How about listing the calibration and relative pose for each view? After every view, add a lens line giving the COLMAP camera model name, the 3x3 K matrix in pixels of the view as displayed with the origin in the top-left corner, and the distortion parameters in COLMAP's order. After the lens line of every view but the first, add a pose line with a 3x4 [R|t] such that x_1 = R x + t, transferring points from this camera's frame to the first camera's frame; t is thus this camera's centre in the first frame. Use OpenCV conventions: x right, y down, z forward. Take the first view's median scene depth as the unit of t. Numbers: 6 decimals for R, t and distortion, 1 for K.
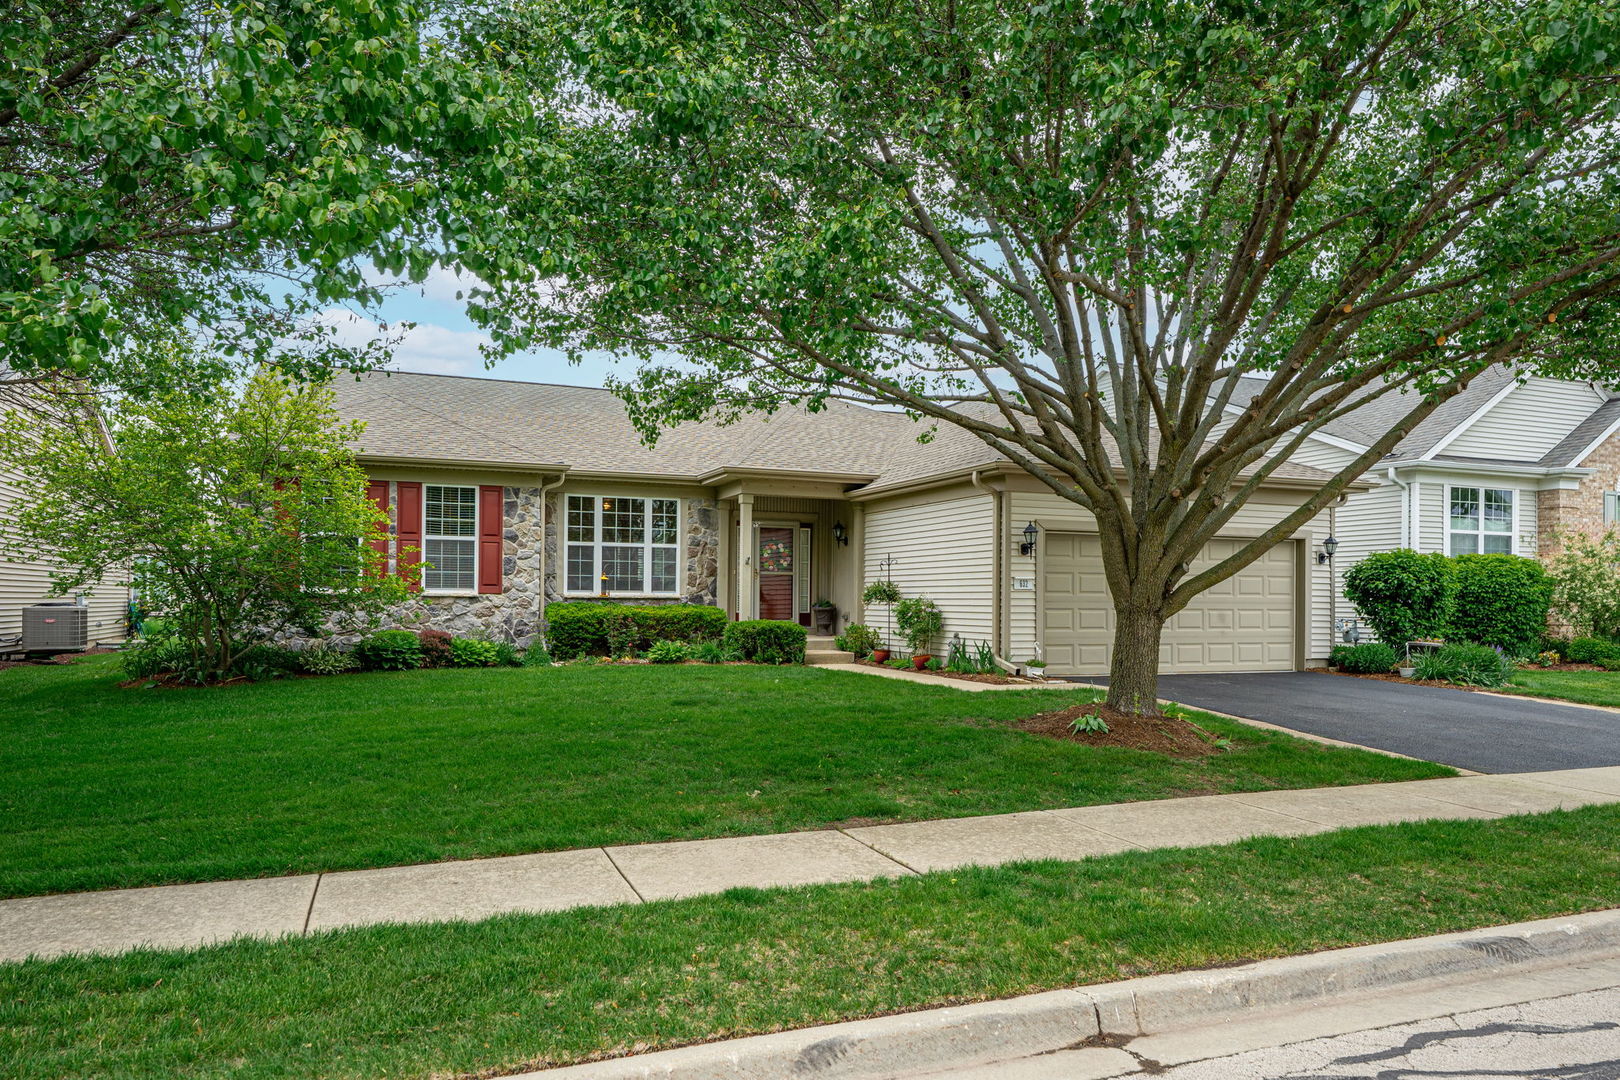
lens RADIAL K [[1027.9, 0, 813.8], [0, 1027.9, 545.4], [0, 0, 1]] dist [0.060884, 0.000253]
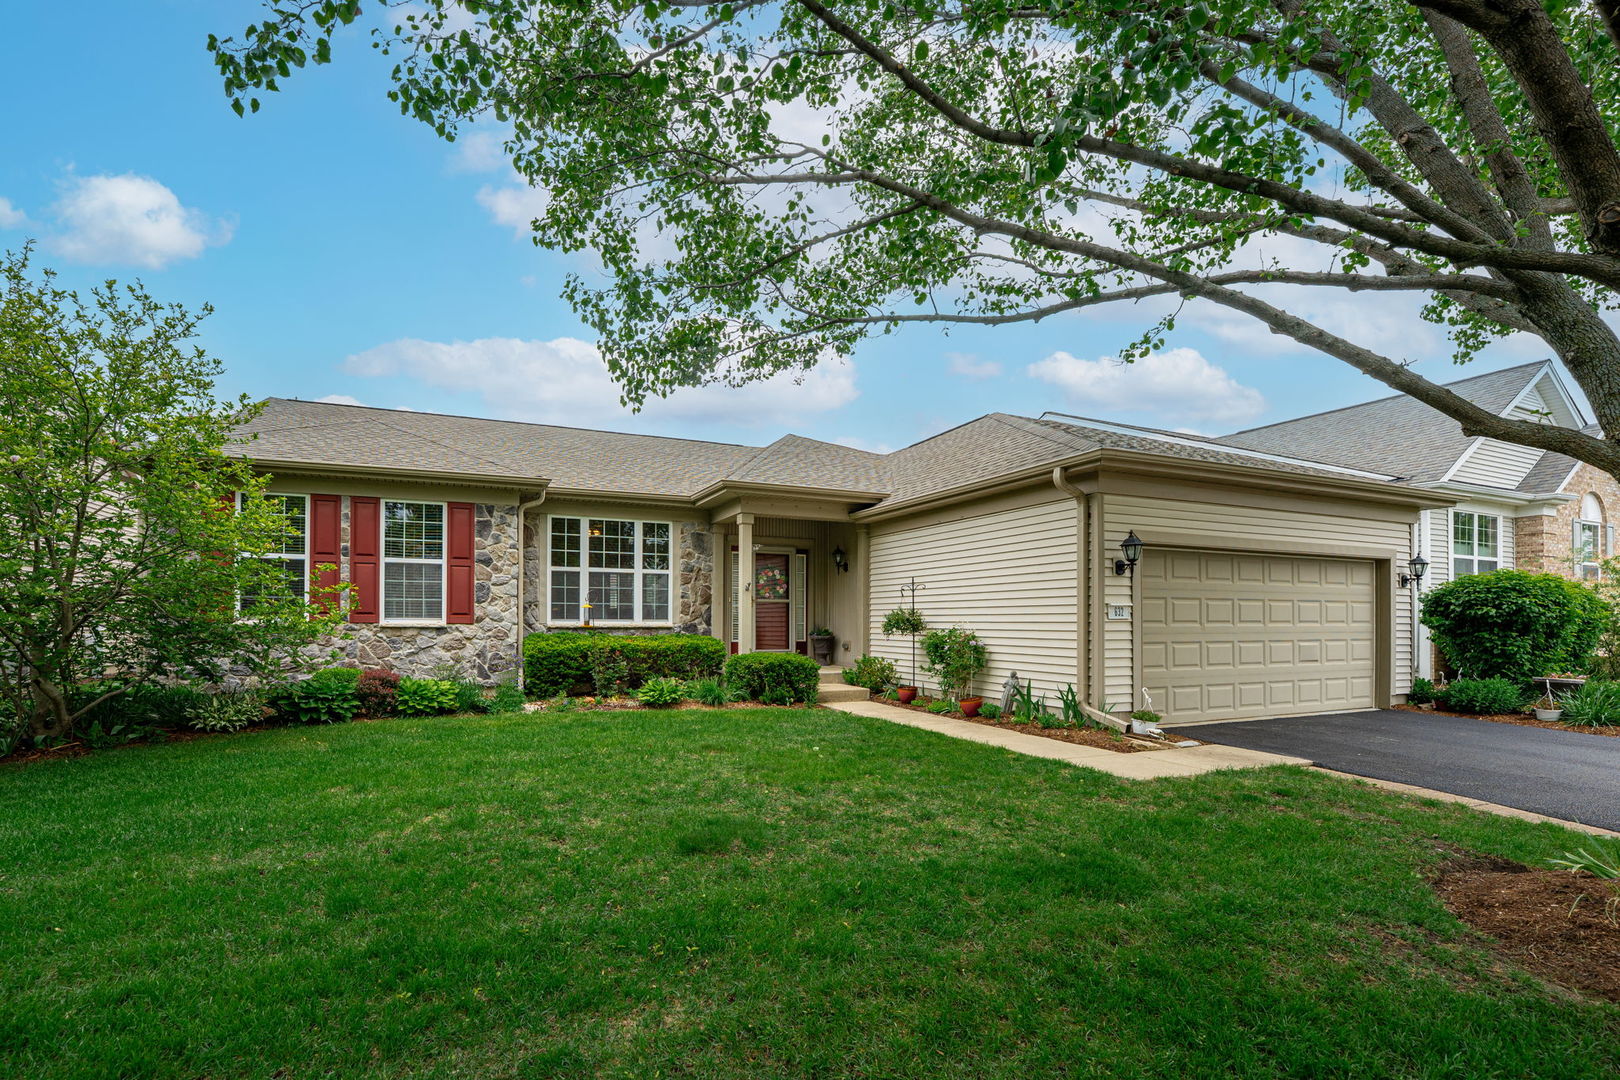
lens RADIAL K [[863.6, 0, 805.7], [0, 863.6, 600.4], [0, 0, 1]] dist [-0.001299, -0.000002]
pose [[0.999584, -0.002581, 0.028709, -0.037281], [0.001838, 0.999663, 0.025876, 0.007802], [-0.028766, -0.025812, 0.999253, 0.249025]]
